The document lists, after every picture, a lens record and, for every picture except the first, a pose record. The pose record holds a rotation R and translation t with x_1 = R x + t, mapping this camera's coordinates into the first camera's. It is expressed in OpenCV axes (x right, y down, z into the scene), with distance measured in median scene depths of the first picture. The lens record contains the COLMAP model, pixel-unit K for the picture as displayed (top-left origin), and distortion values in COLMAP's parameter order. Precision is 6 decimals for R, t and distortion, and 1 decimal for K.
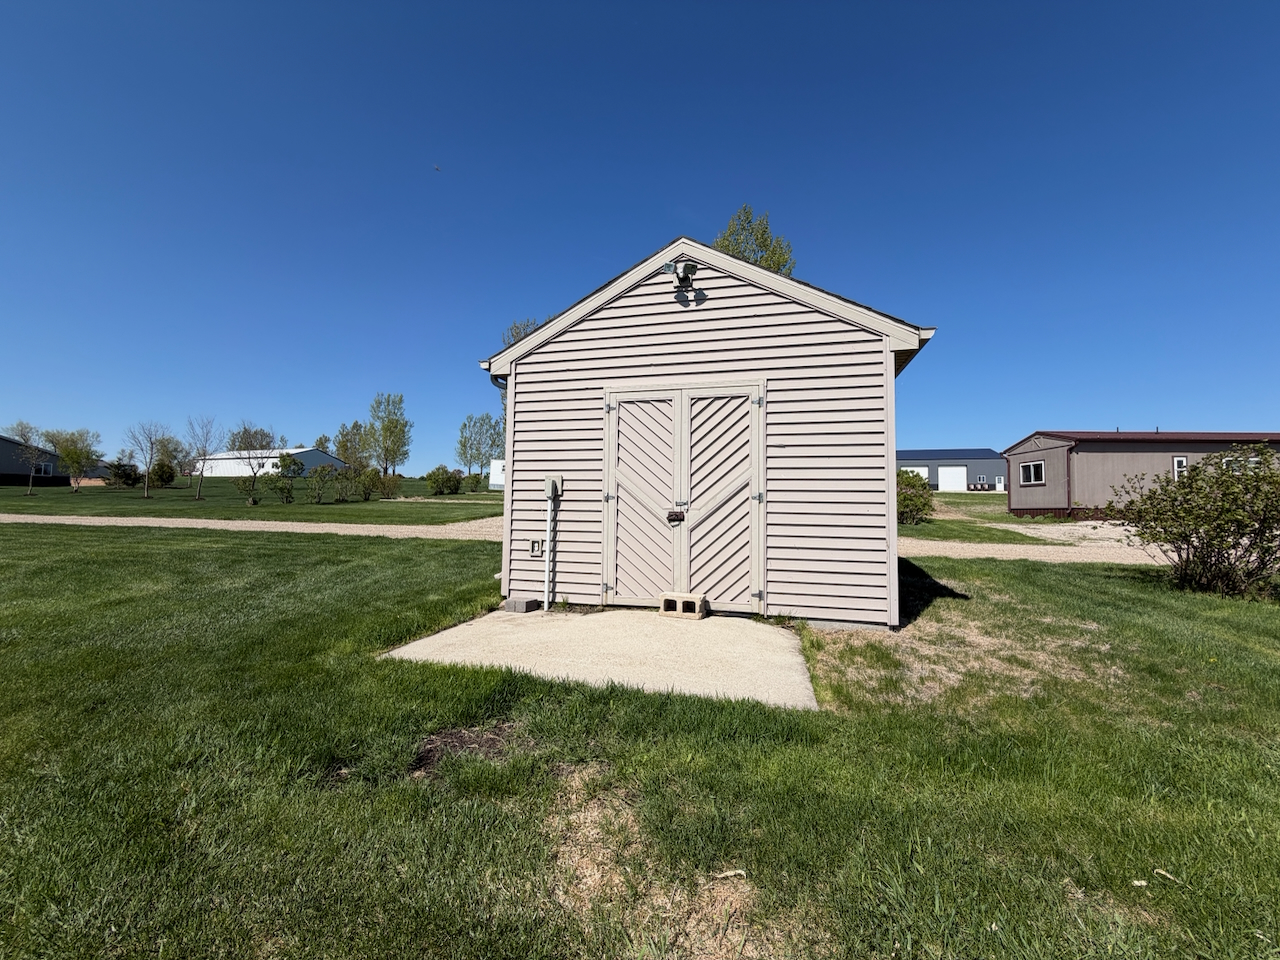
lens RADIAL K [[504.3, 0, 637.6], [0, 504.3, 481.0], [0, 0, 1]] dist [-0.000525, 0.000272]
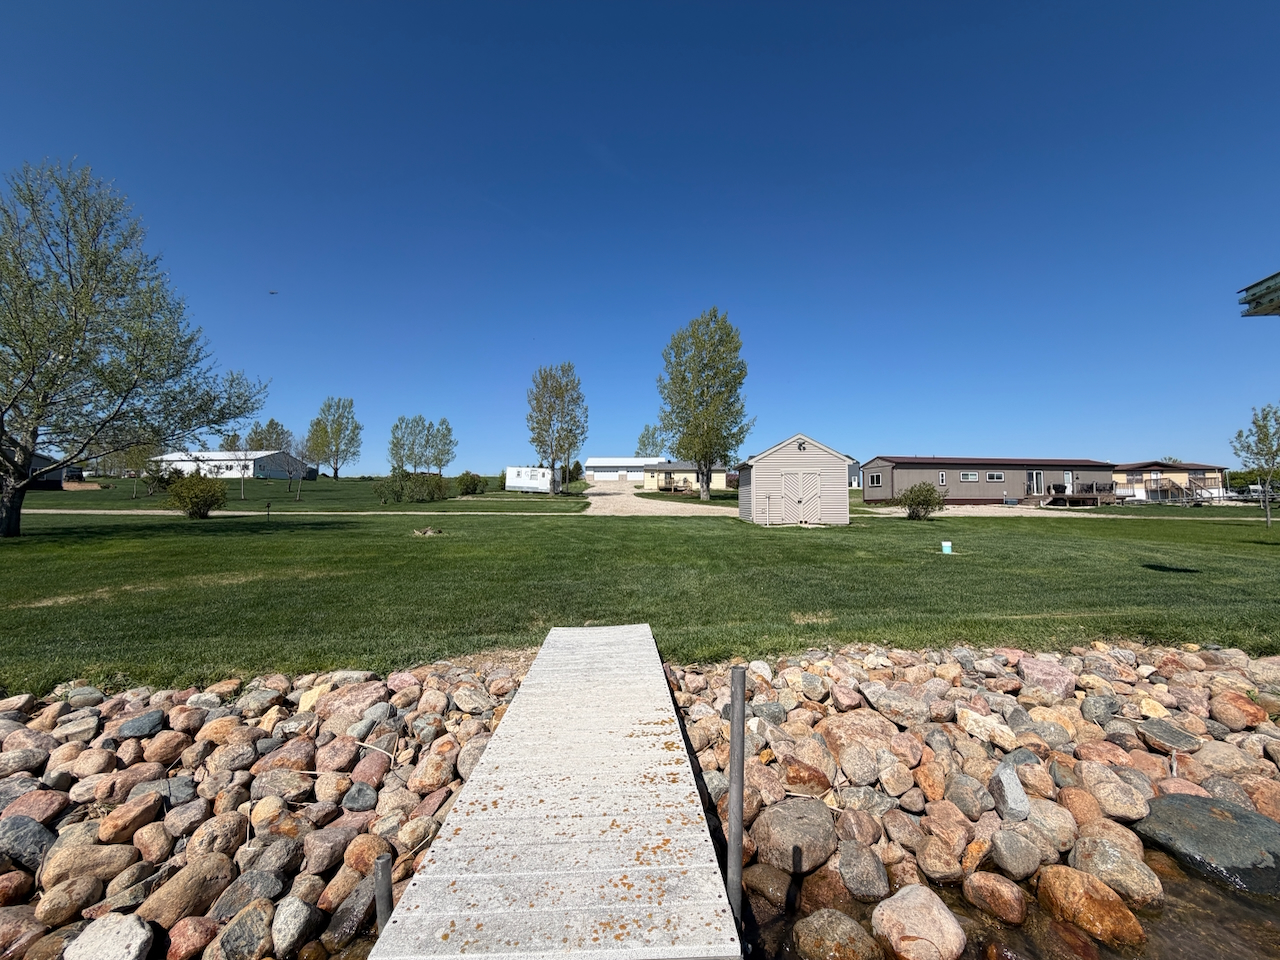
lens RADIAL K [[504.3, 0, 637.2], [0, 504.3, 484.1], [0, 0, 1]] dist [-0.000525, 0.000272]
pose [[0.975657, -0.004867, 0.219250, -0.425406], [0.001854, 0.999901, 0.013946, -0.026648], [-0.219296, -0.013200, 0.975569, -0.550597]]
